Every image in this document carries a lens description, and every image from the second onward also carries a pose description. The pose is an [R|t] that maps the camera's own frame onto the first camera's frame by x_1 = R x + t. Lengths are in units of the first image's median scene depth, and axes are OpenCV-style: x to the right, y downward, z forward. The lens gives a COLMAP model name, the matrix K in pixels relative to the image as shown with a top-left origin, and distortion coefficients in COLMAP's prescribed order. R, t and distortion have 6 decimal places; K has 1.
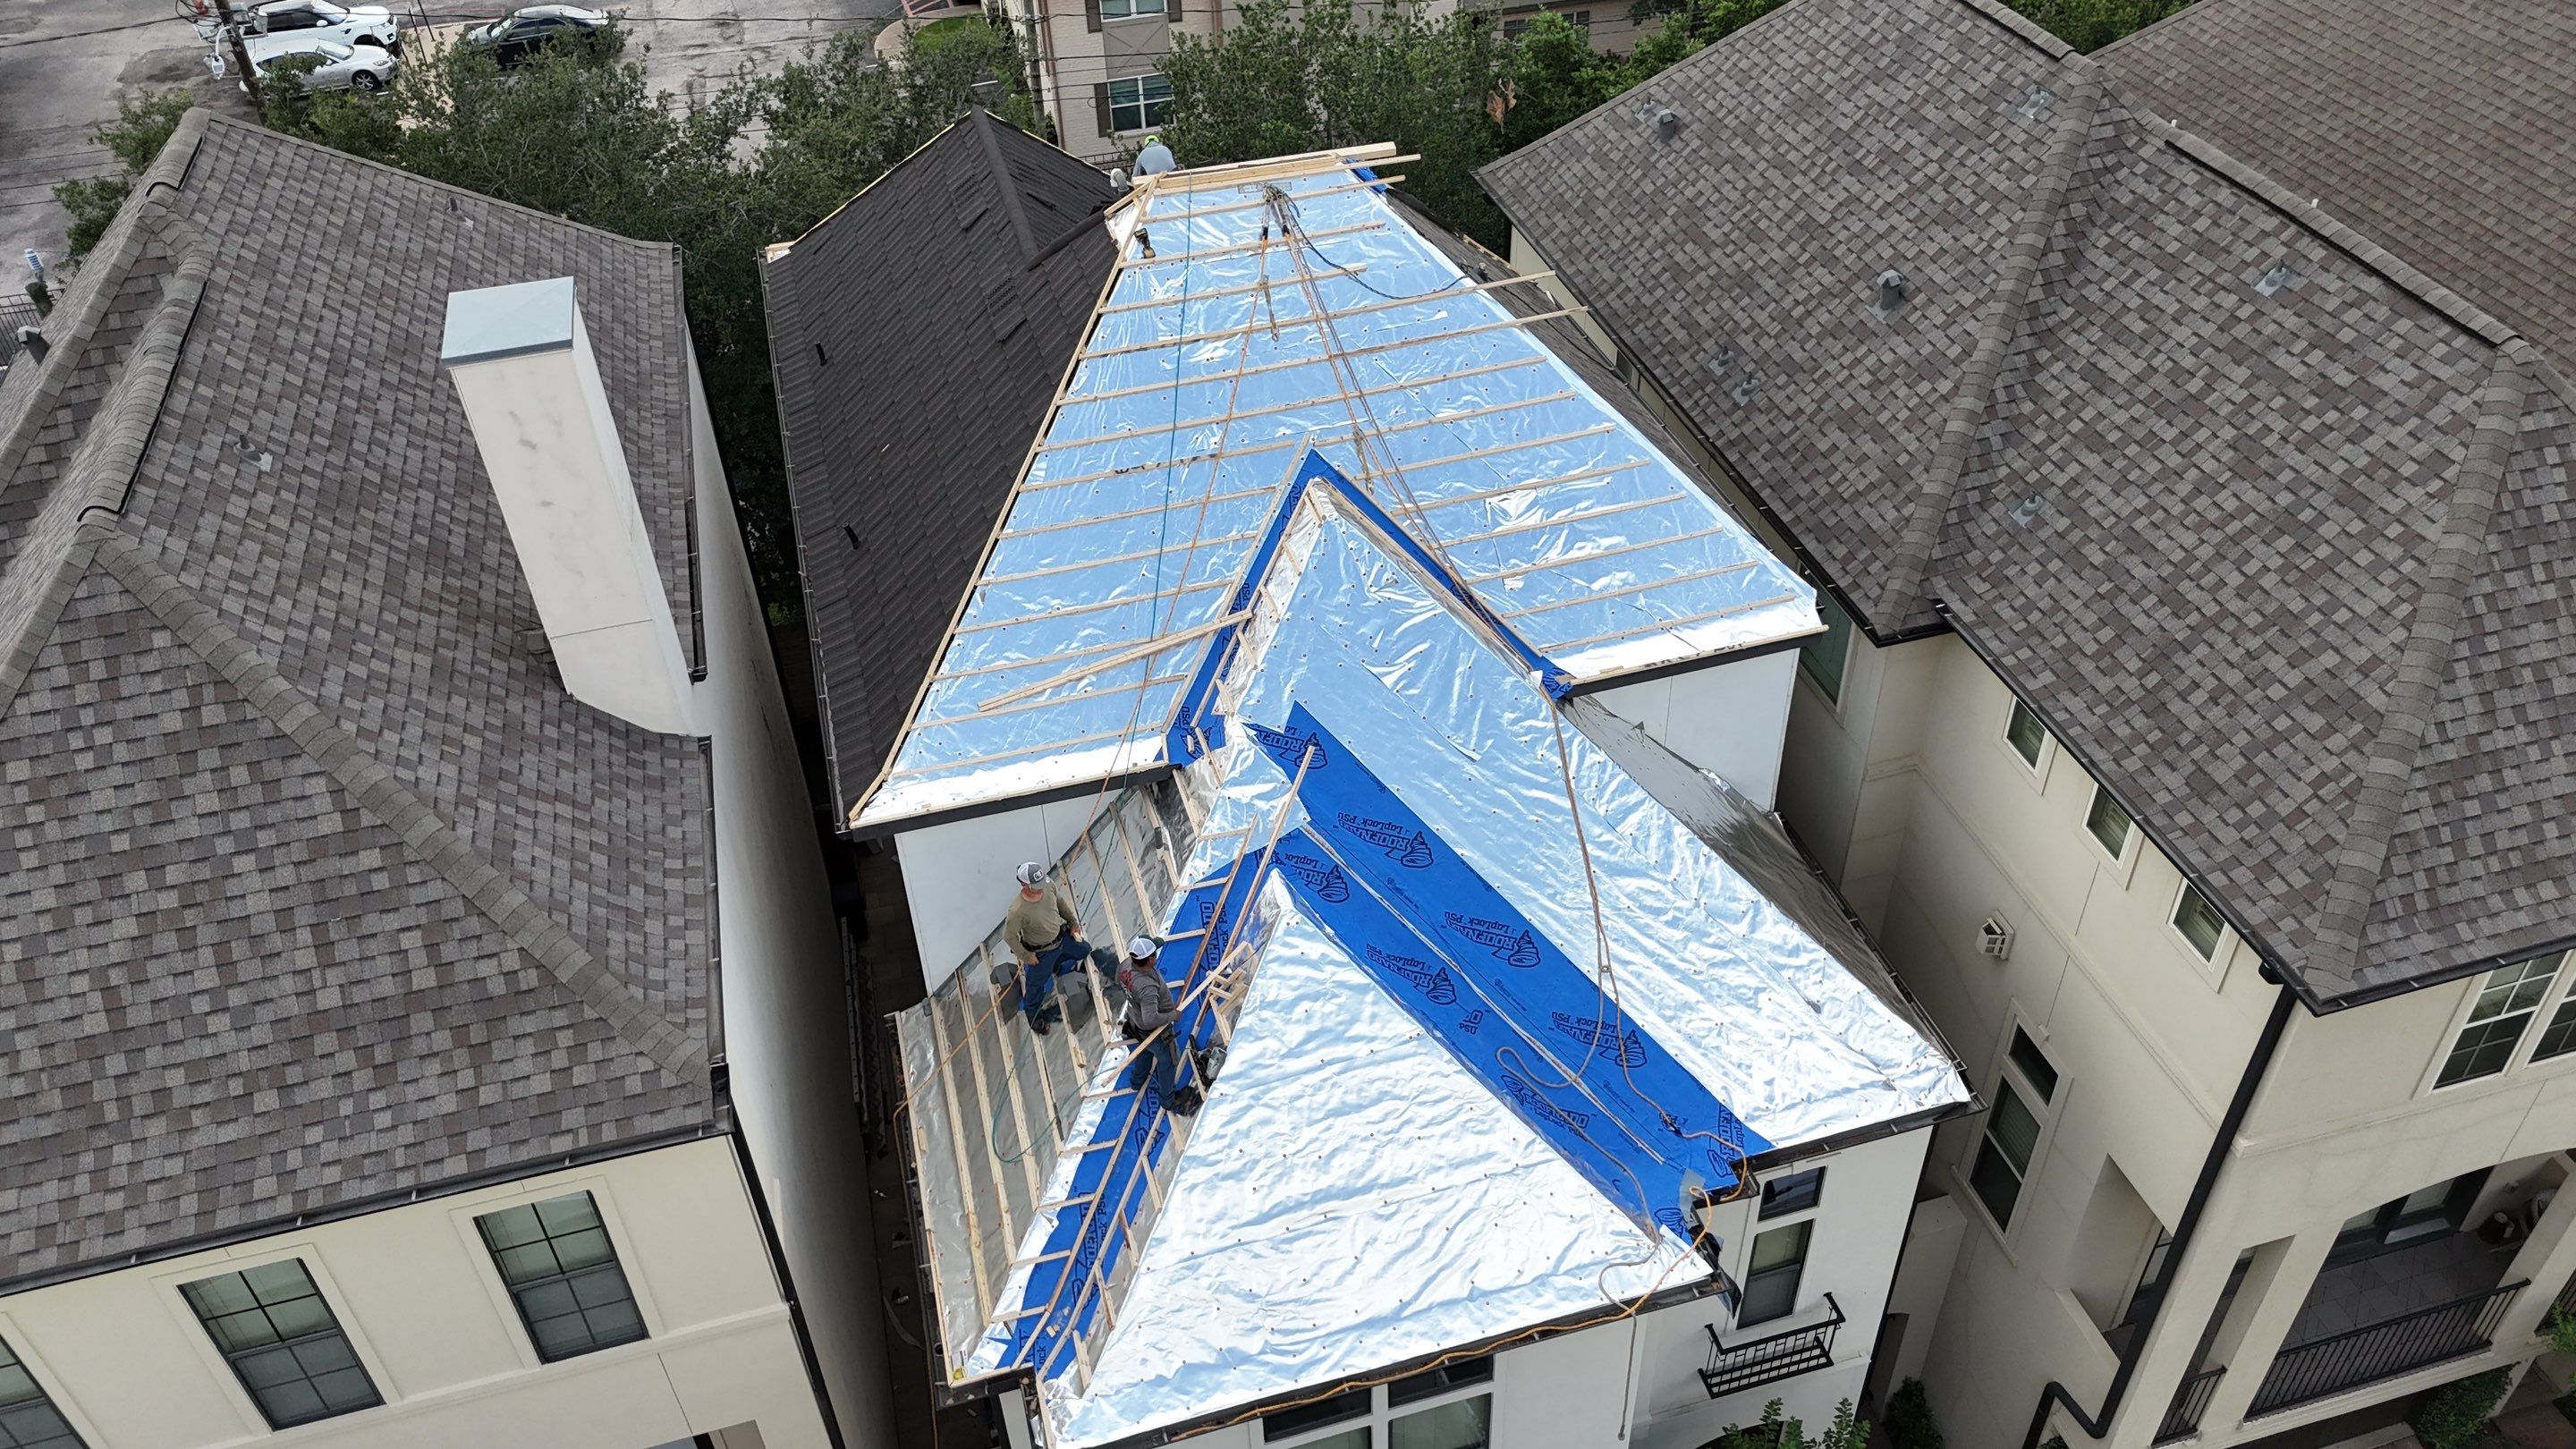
lens RADIAL K [[1903.4, 0, 1288.9], [0, 1903.4, 729.2], [0, 0, 1]] dist [0.067273, -0.058842]
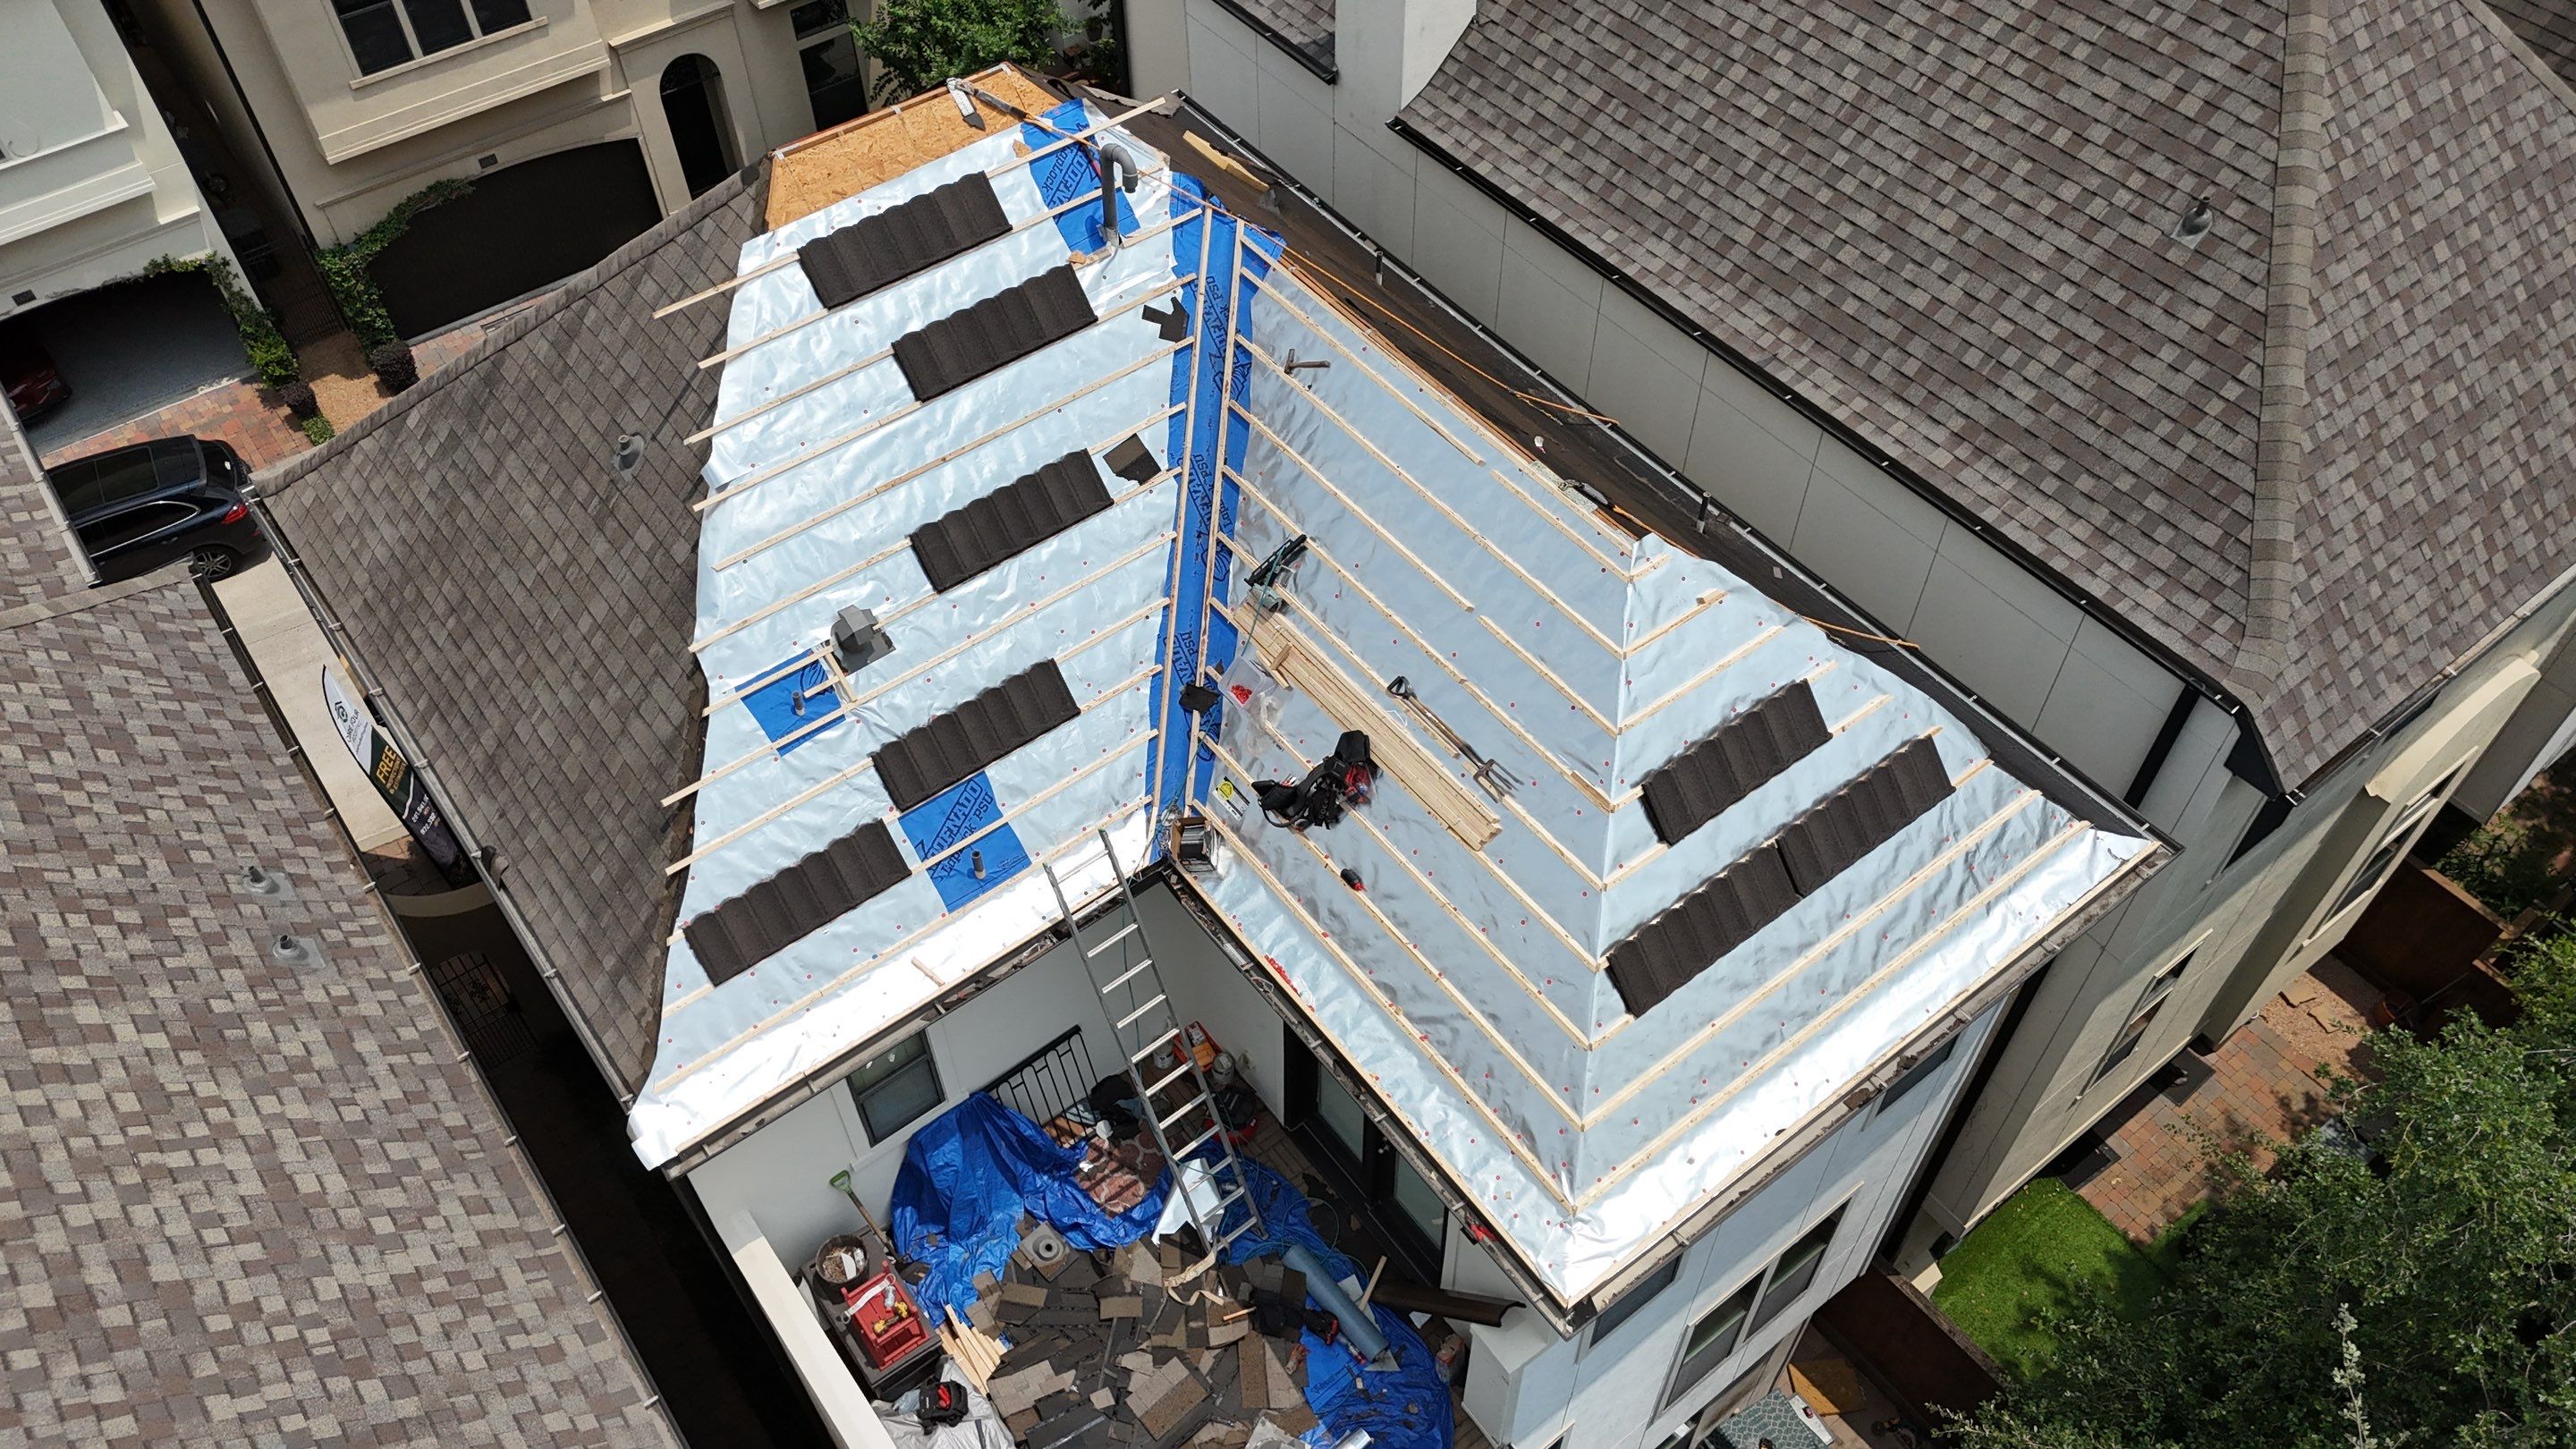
lens RADIAL K [[1890.5, 0, 1288.0], [0, 1890.5, 724.5], [0, 0, 1]] dist [0.082041, -0.087204]
pose [[-0.927872, 0.310872, -0.205943, 0.066911], [-0.204304, 0.038207, 0.978162, -1.102173], [0.311951, 0.949684, 0.028061, 1.367470]]
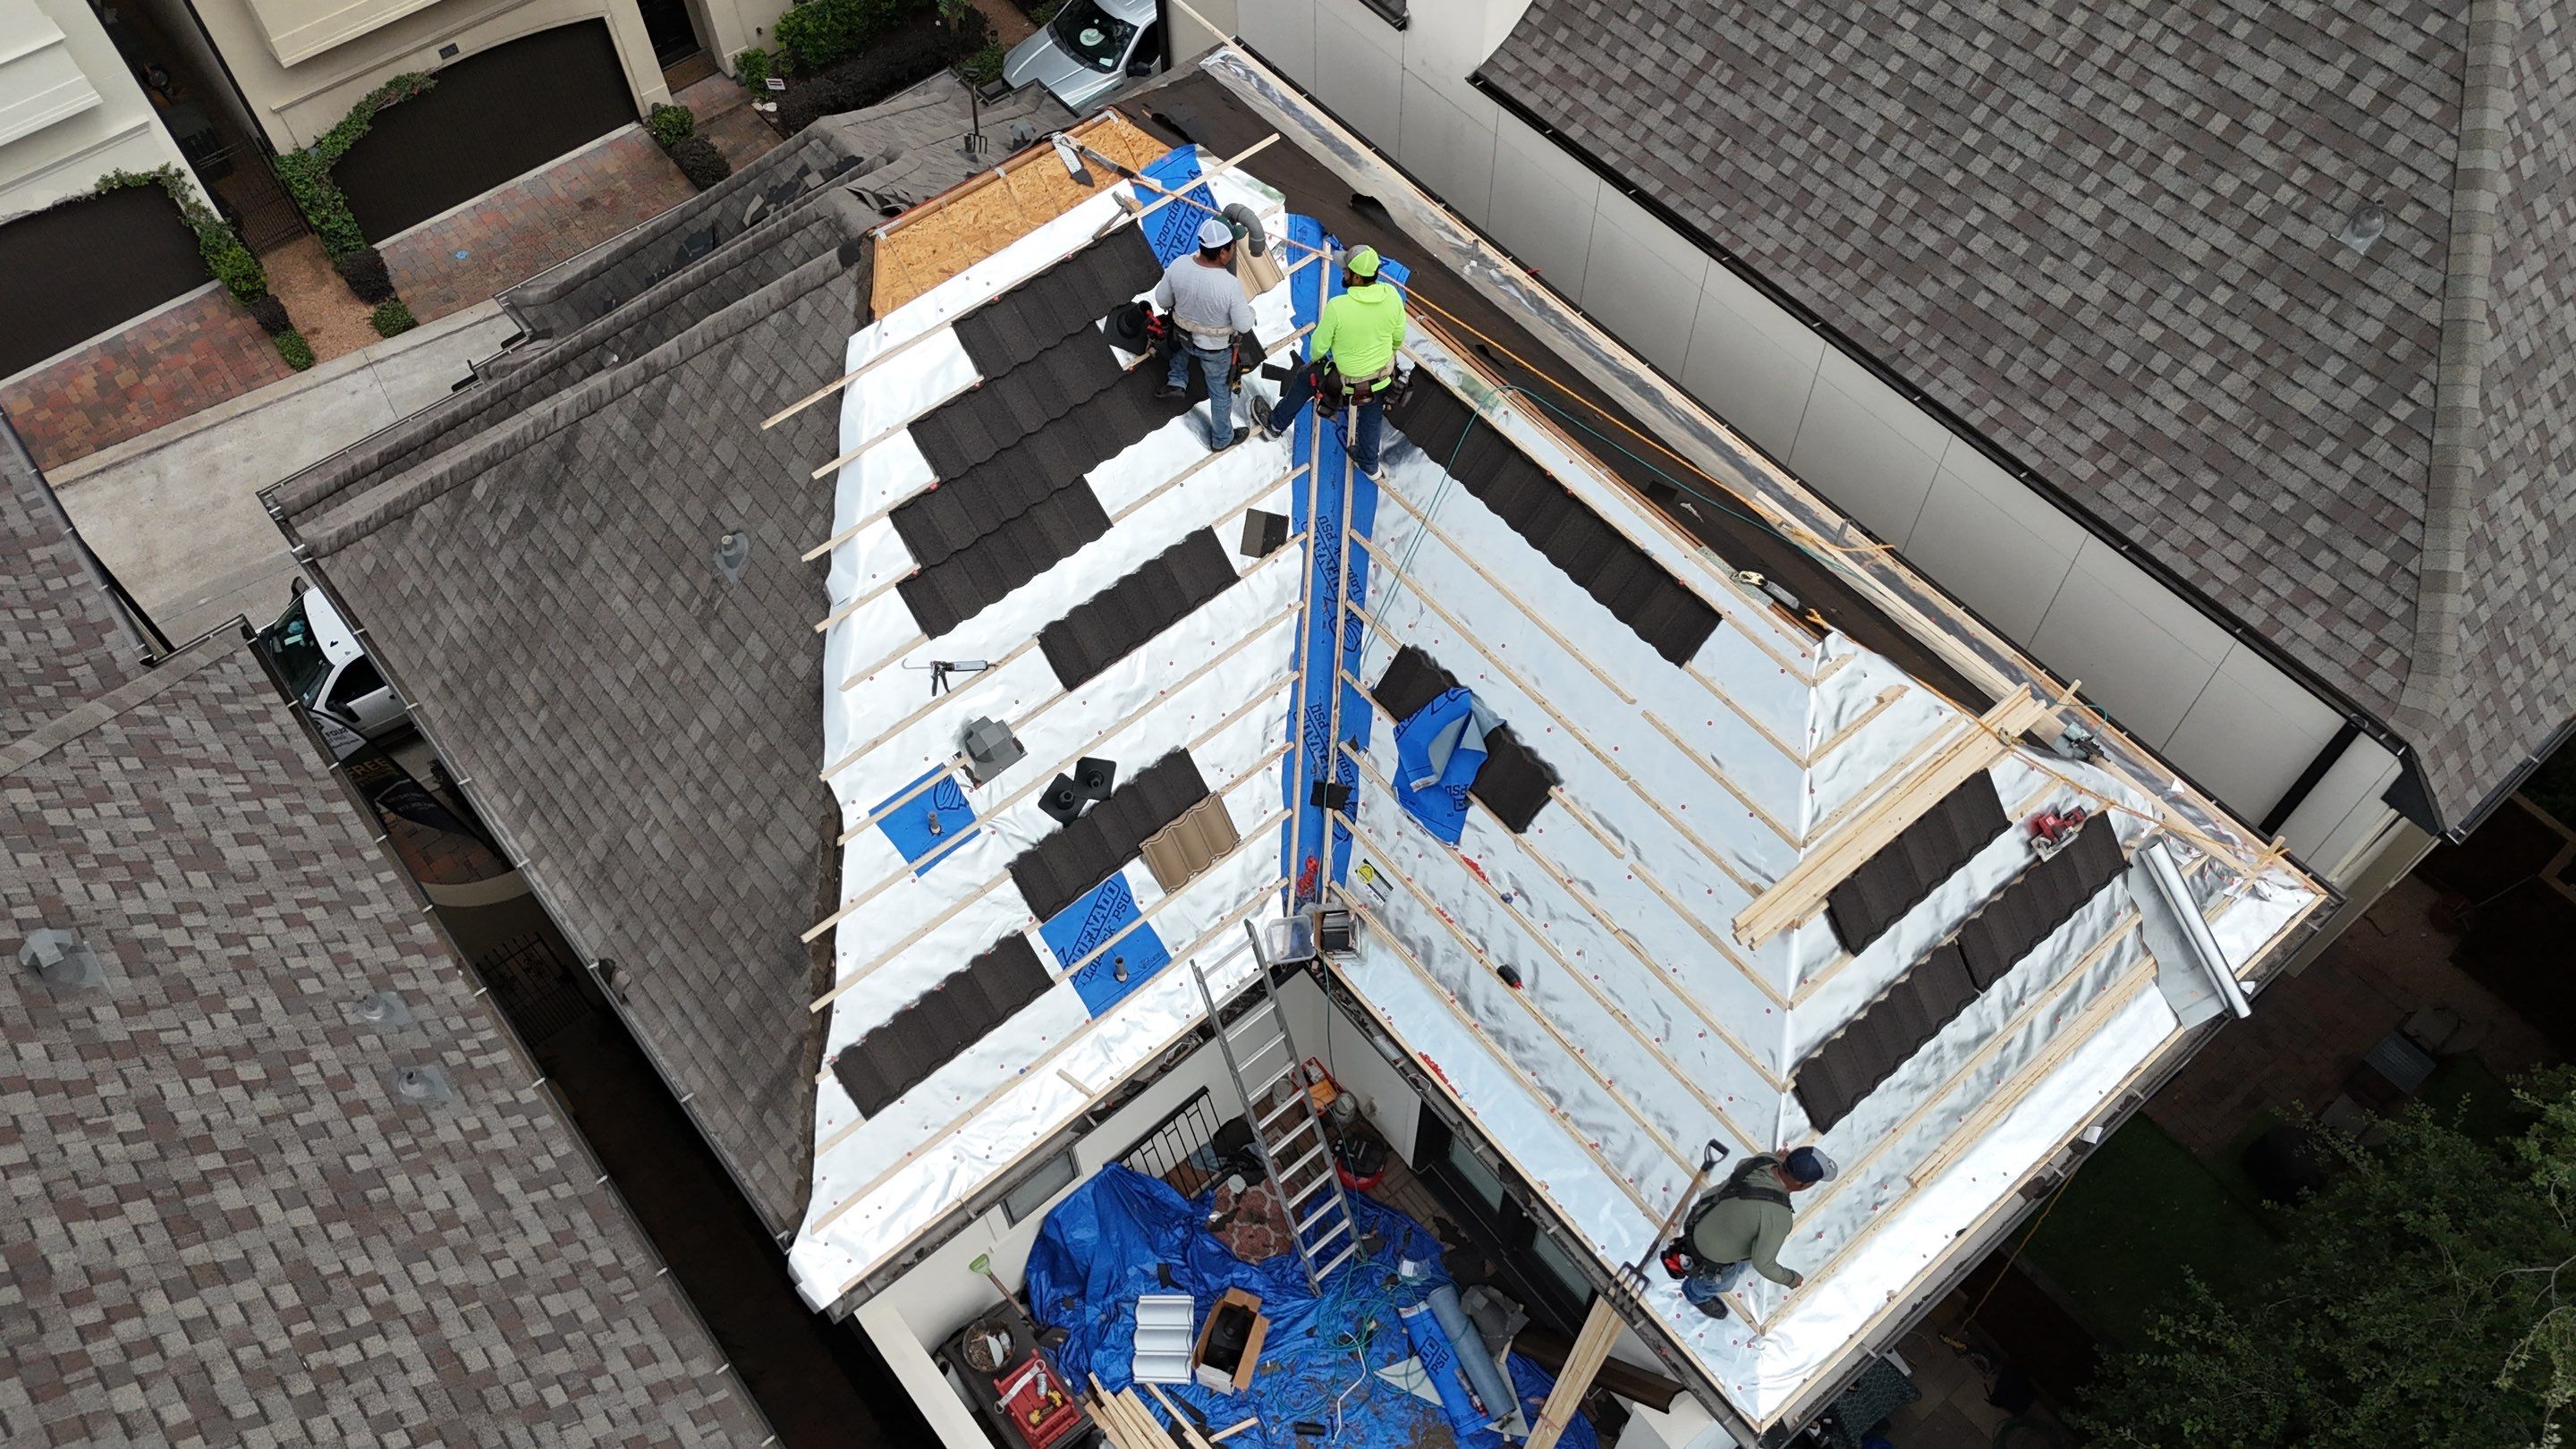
lens RADIAL K [[1890.5, 0, 1288.0], [0, 1890.5, 724.5], [0, 0, 1]] dist [0.082041, -0.087204]
pose [[-0.913044, 0.362351, -0.187222, 0.087521], [-0.225349, -0.065575, 0.972069, -1.053924], [0.339953, 0.929732, 0.141528, 1.229996]]
